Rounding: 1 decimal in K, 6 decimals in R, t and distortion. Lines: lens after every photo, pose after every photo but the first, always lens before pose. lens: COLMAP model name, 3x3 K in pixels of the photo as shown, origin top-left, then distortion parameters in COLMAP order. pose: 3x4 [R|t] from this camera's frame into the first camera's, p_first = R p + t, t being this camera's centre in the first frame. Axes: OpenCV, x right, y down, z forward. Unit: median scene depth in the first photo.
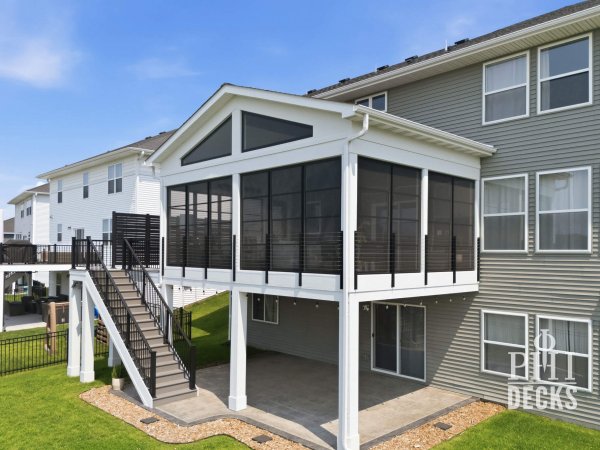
lens RADIAL K [[503.2, 0, 295.6], [0, 503.2, 244.6], [0, 0, 1]] dist [0.030929, -0.000327]
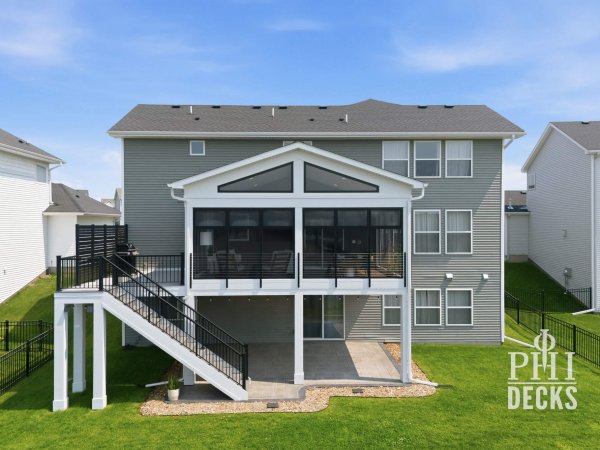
lens RADIAL K [[492.2, 0, 300.8], [0, 492.2, 224.7], [0, 0, 1]] dist [0.007393, 0.002058]
pose [[0.674961, -0.012081, 0.737755, -1.087624], [-0.000259, 0.999862, 0.016611, -0.118528], [-0.737854, -0.011403, 0.674864, 0.116601]]
